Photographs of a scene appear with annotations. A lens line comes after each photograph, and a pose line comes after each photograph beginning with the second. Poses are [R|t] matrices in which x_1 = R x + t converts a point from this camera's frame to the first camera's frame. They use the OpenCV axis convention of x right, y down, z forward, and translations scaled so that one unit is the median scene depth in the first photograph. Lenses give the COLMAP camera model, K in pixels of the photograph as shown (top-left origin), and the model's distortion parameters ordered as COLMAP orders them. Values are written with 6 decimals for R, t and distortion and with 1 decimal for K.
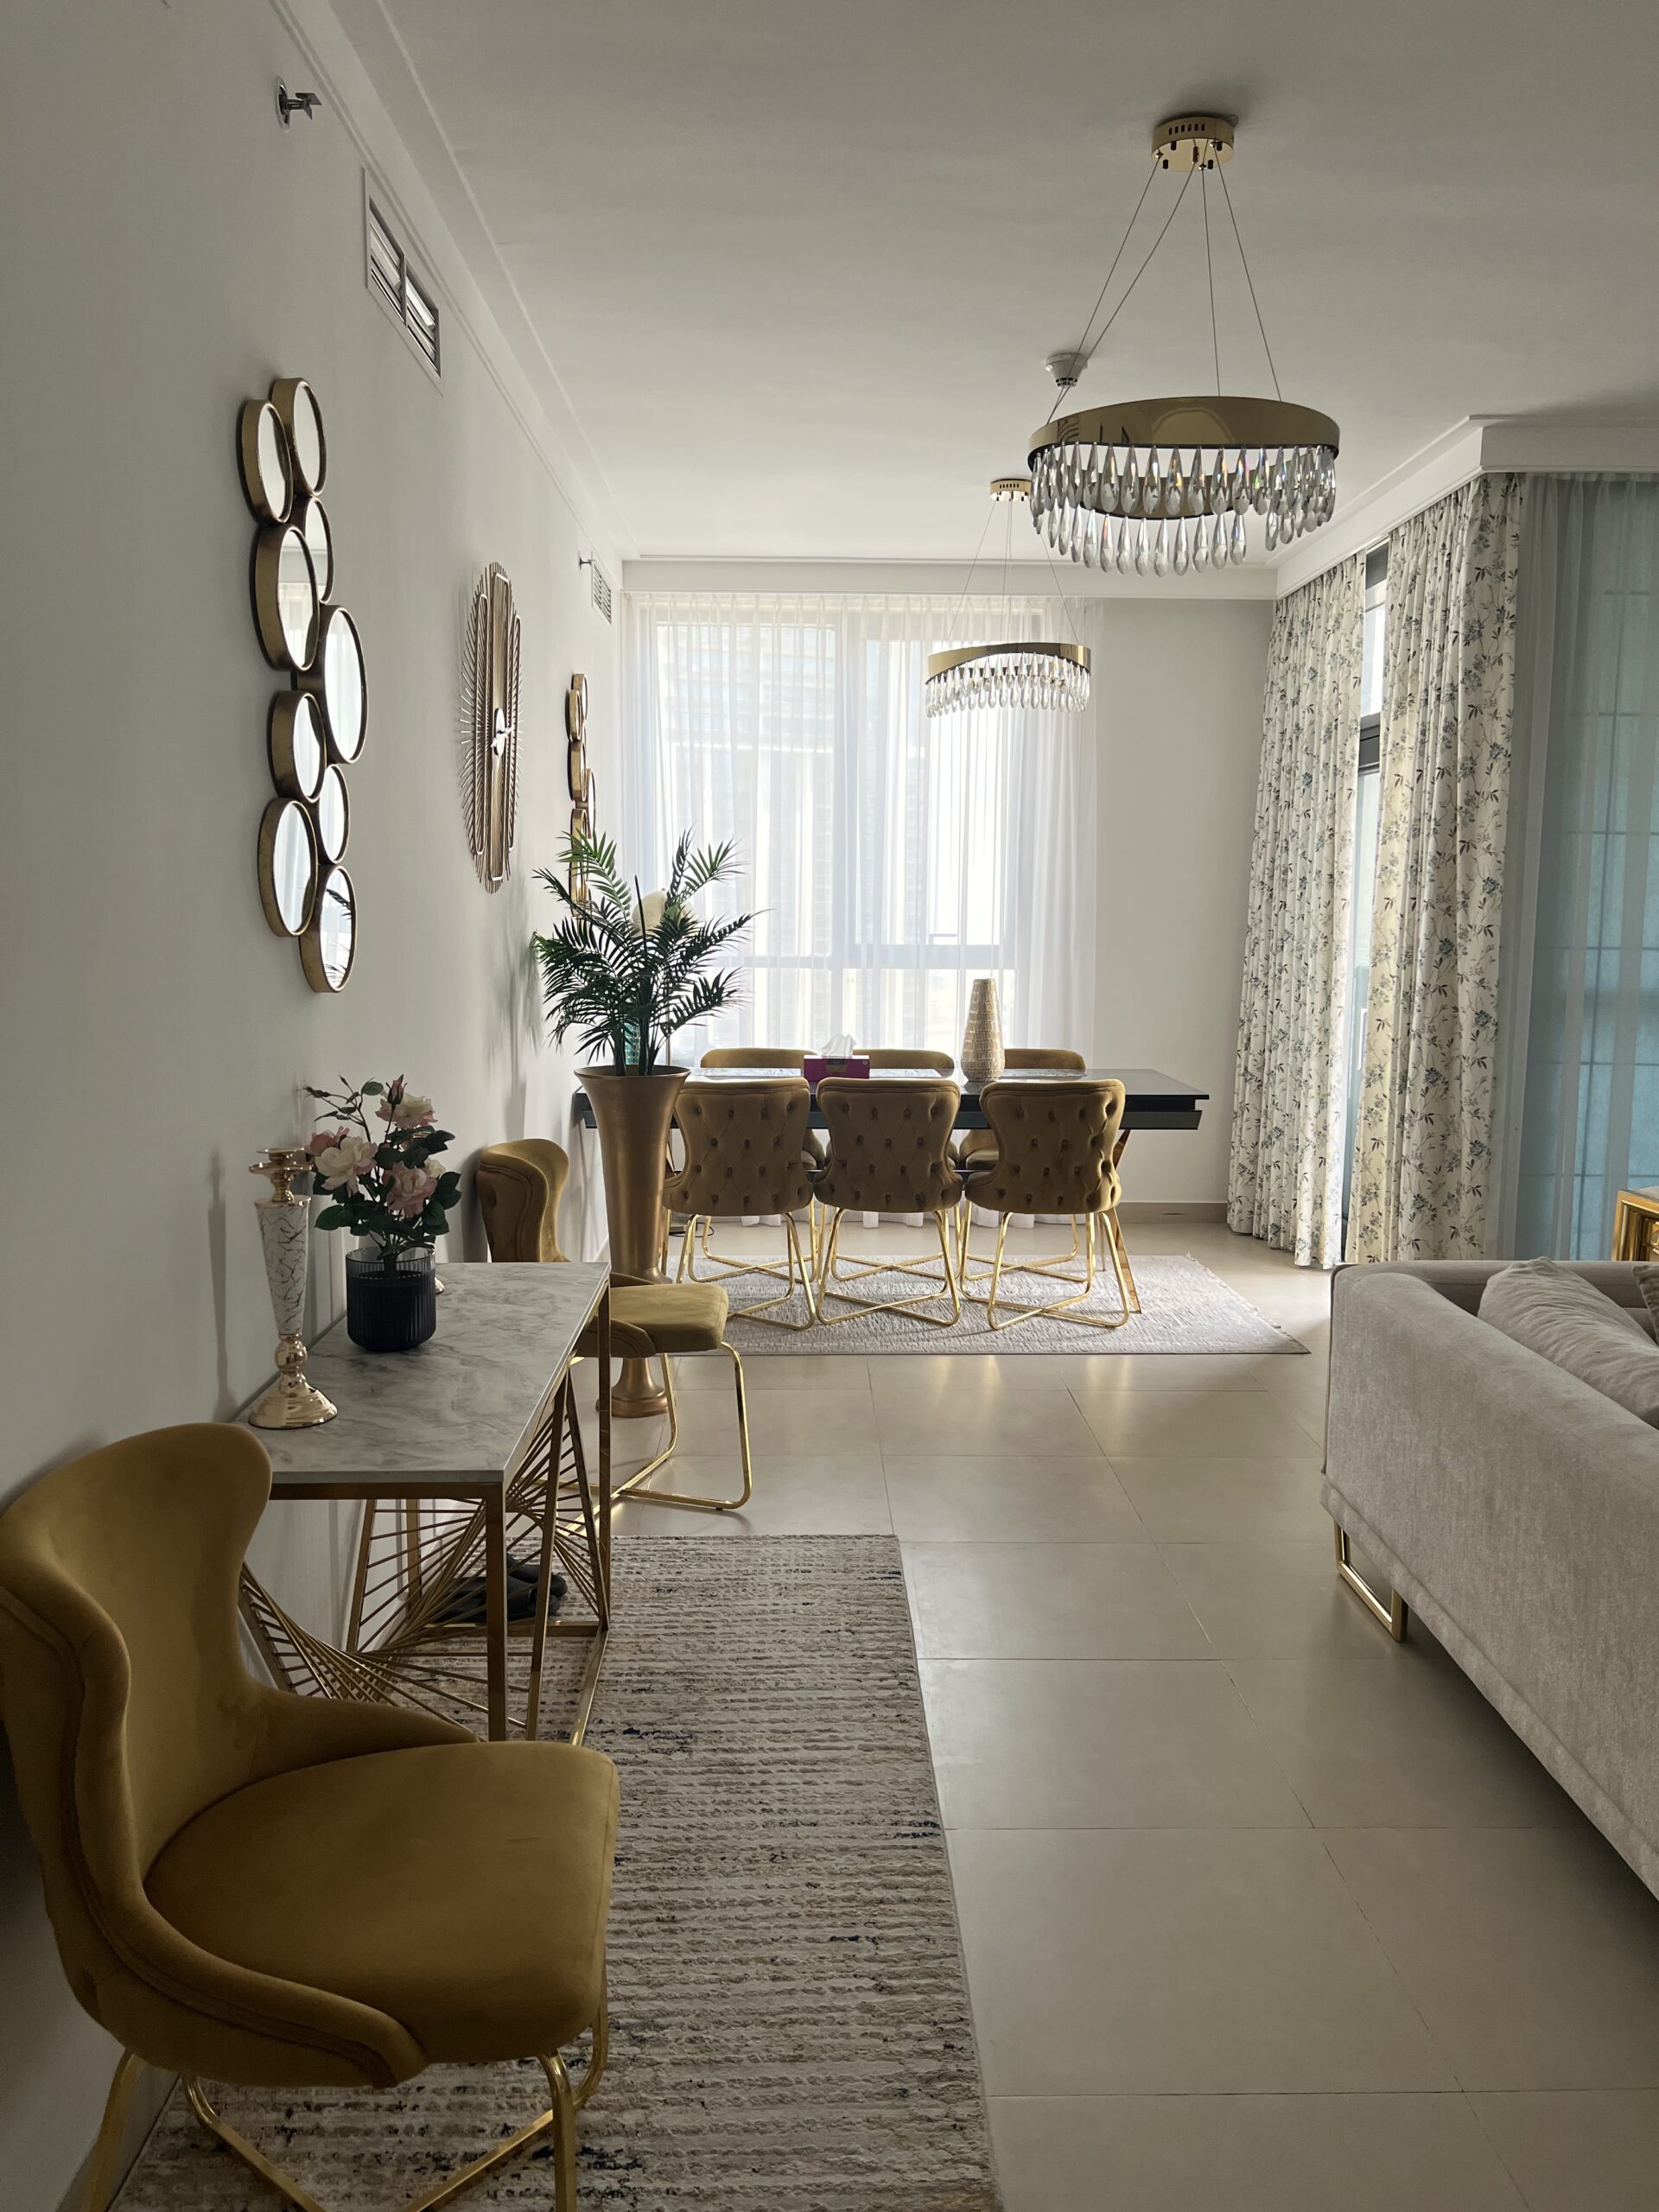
lens RADIAL K [[1660.7, 0, 837.9], [0, 1660.7, 1113.4], [0, 0, 1]] dist [0.068648, -0.099613]
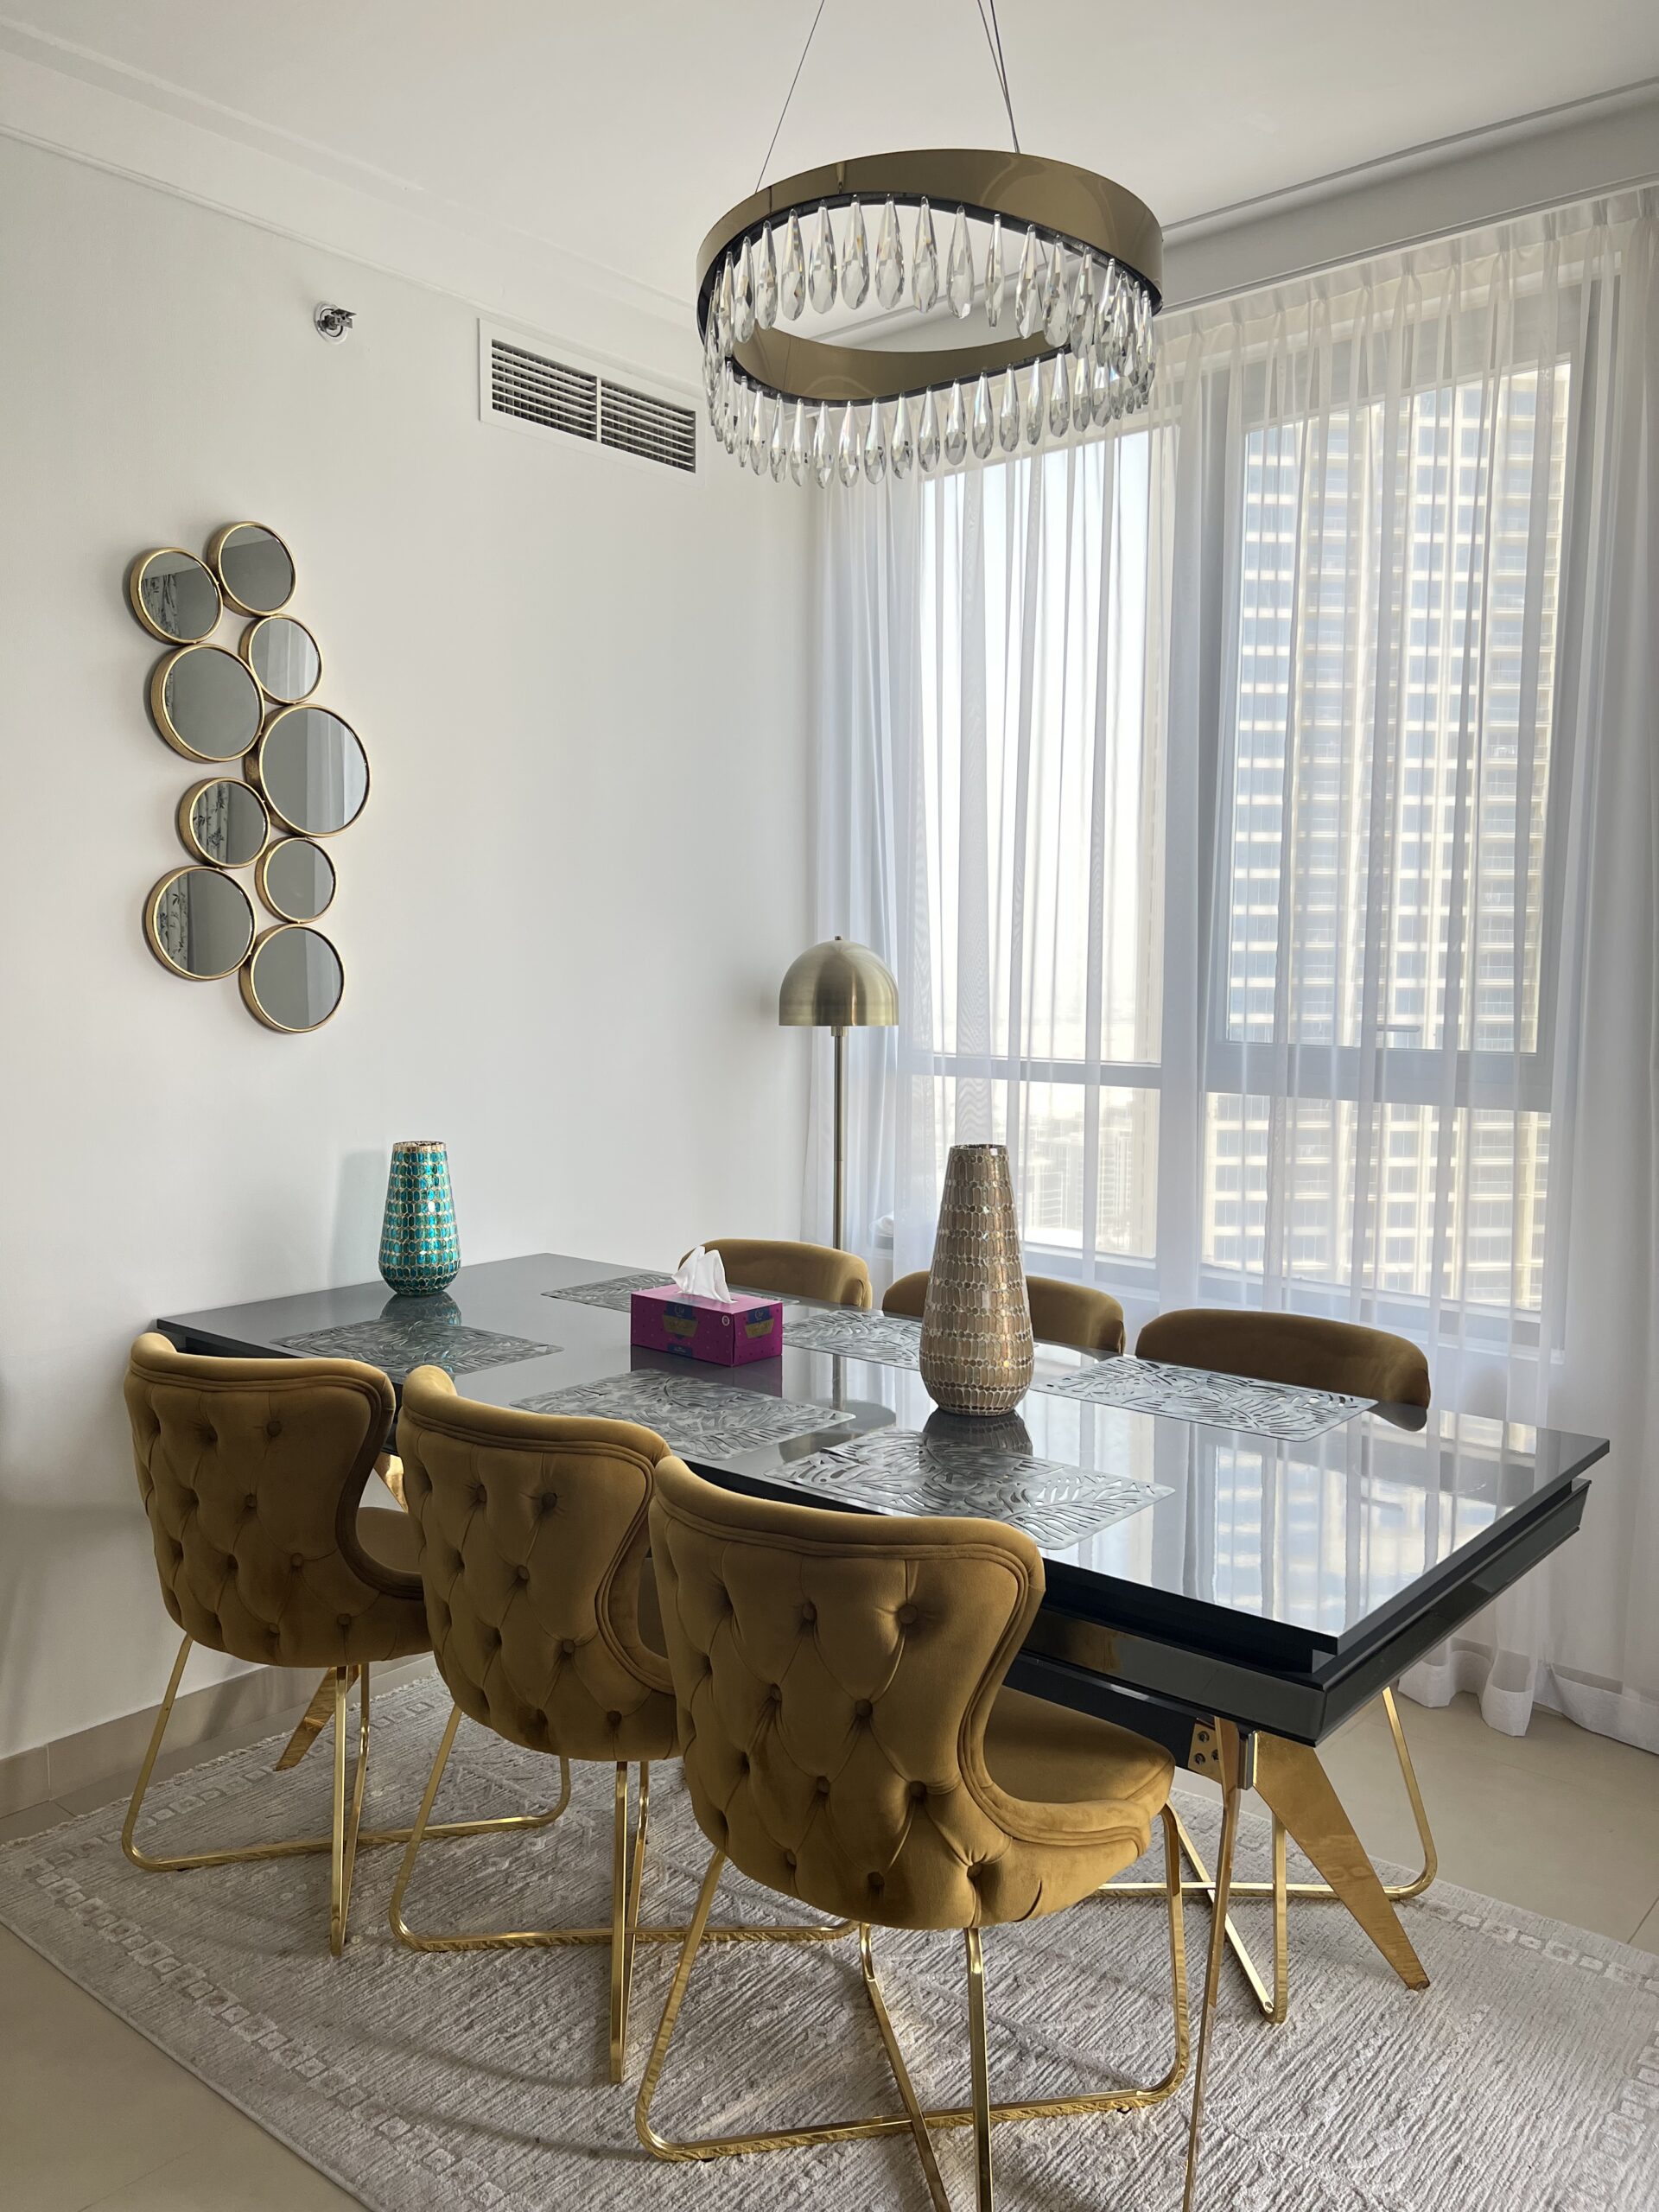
lens RADIAL K [[1660.7, 0, 837.9], [0, 1660.7, 1113.4], [0, 0, 1]] dist [0.068648, -0.099613]
pose [[0.754609, 0.057240, -0.653674, 0.344393], [-0.091846, 0.995595, -0.018847, -0.086626], [0.649715, 0.074259, 0.756542, 0.748433]]
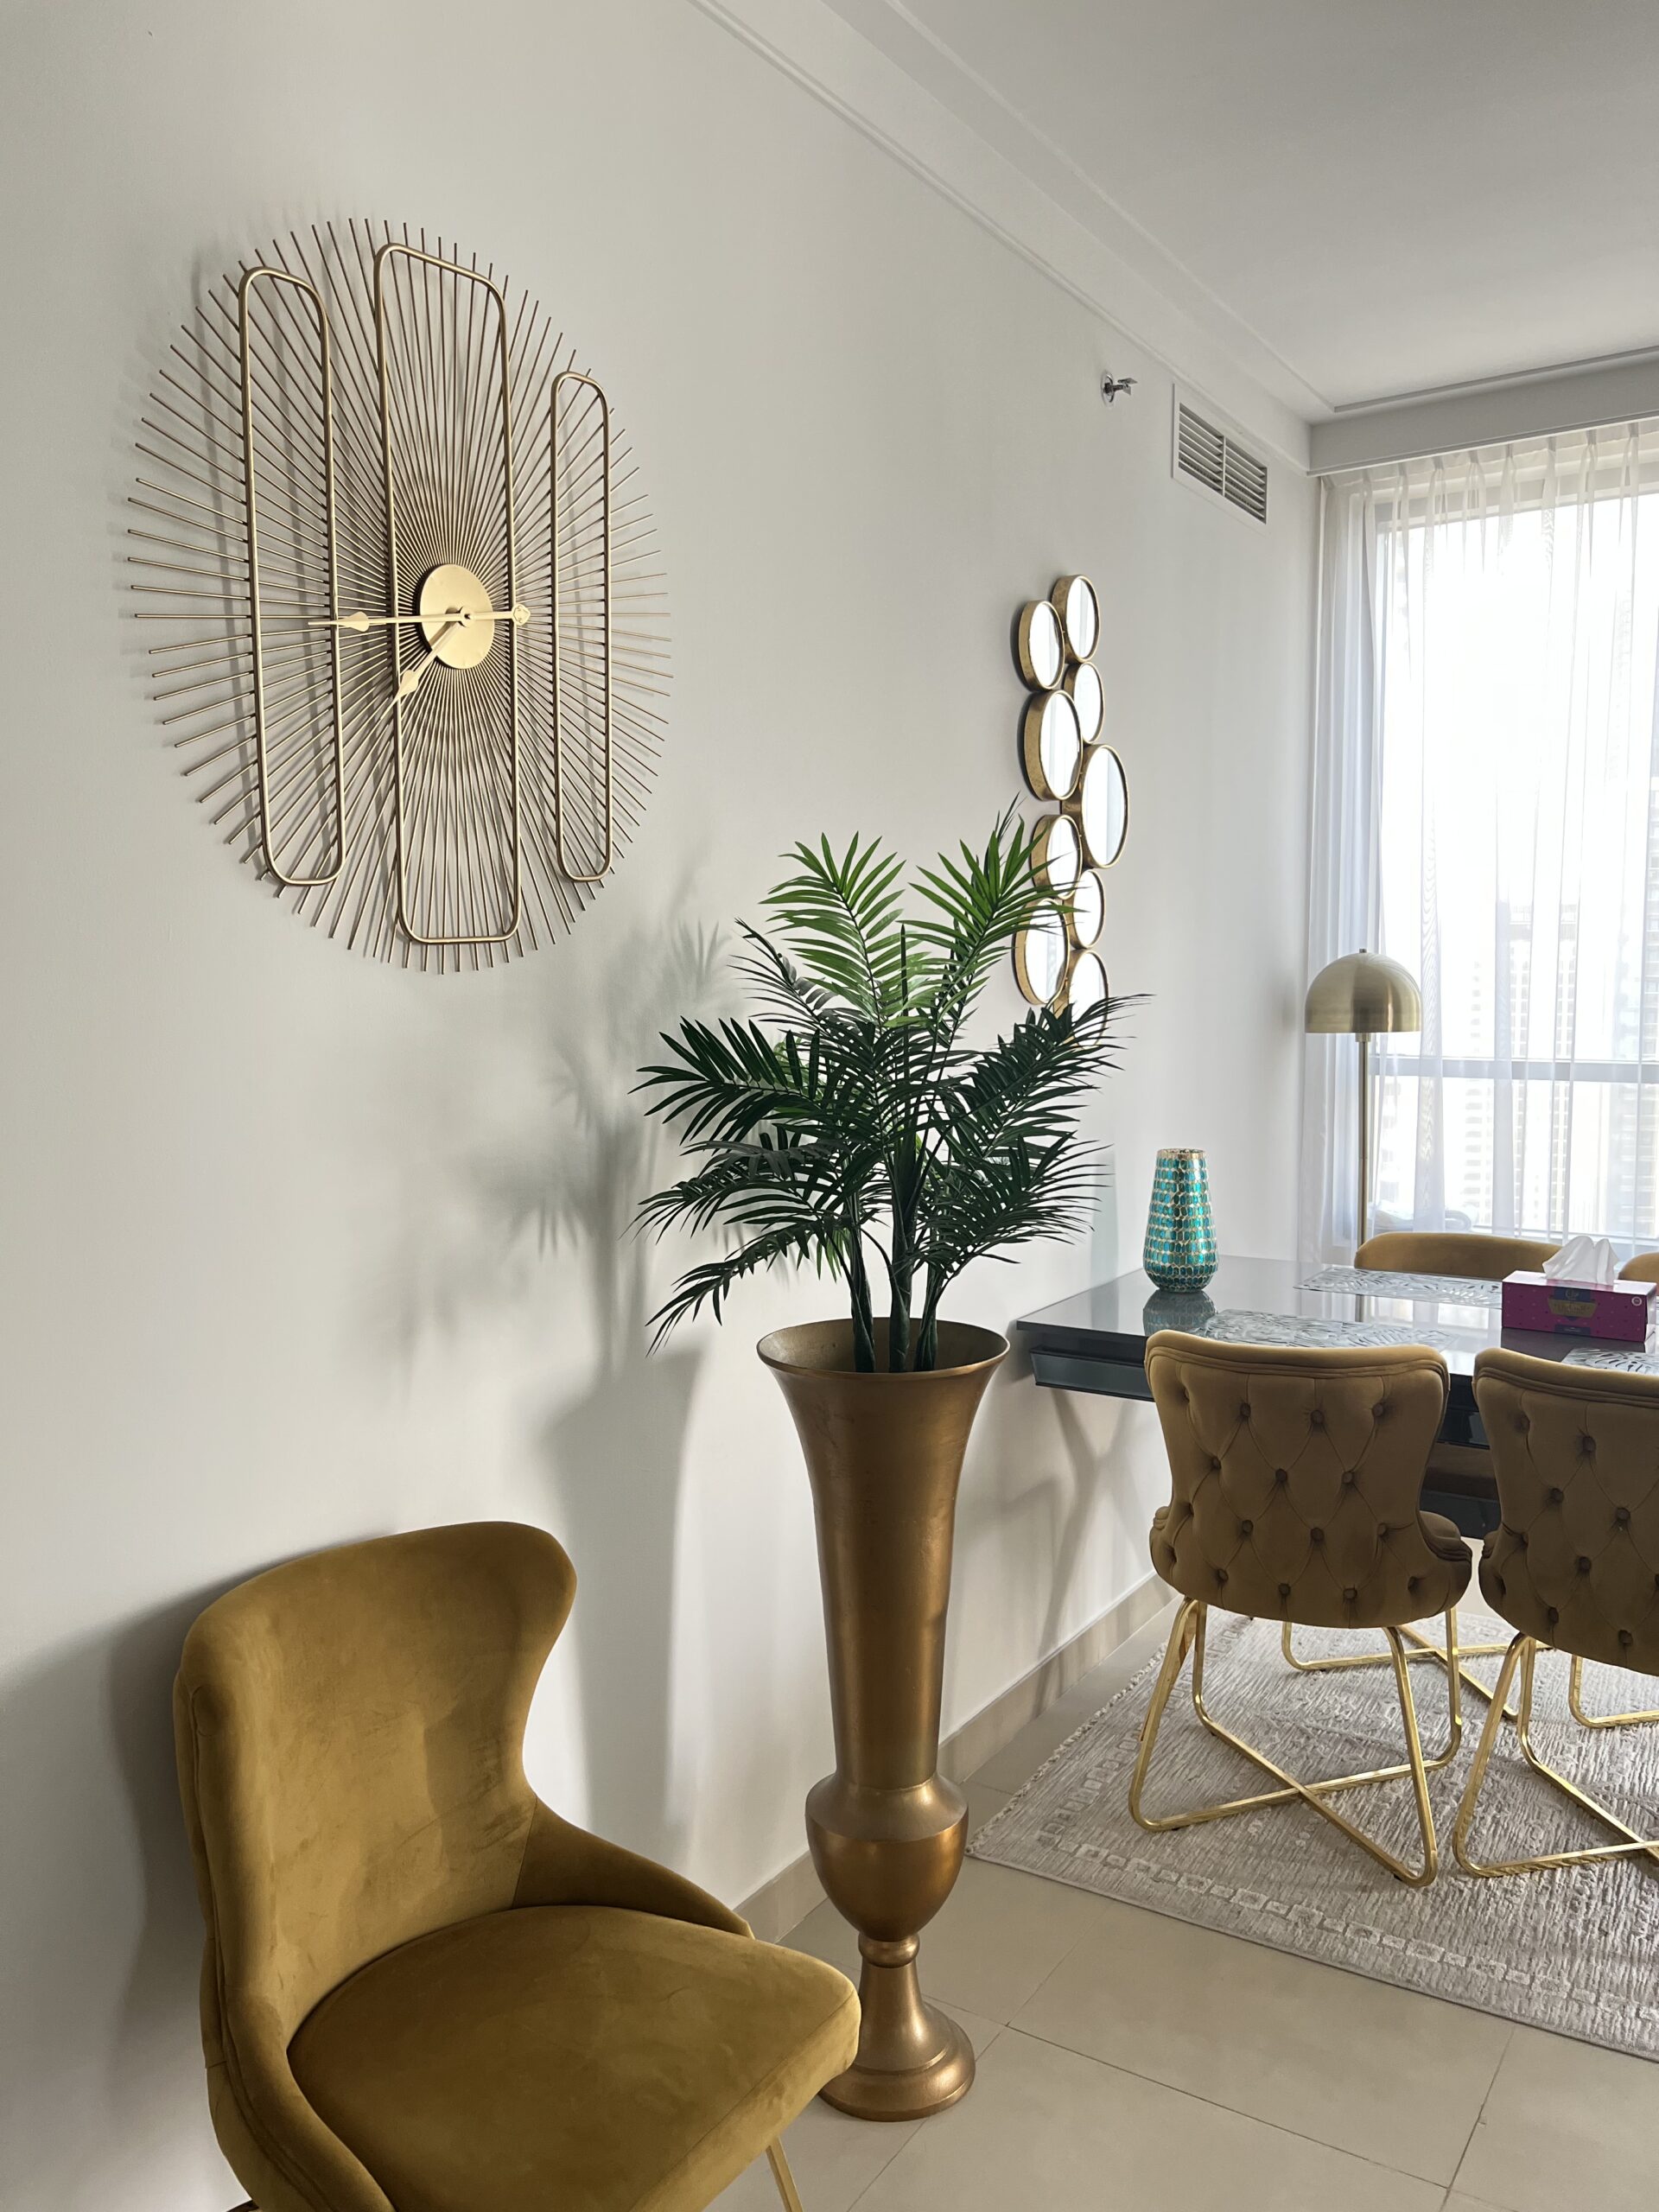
lens RADIAL K [[1661.4, 0, 889.4], [0, 1661.4, 1100.0], [0, 0, 1]] dist [0.006902, 0.005496]
pose [[0.835972, 0.034079, -0.547712, 0.105069], [-0.065820, 0.997092, -0.038420, -0.061777], [0.544810, 0.068168, 0.835784, 0.518661]]
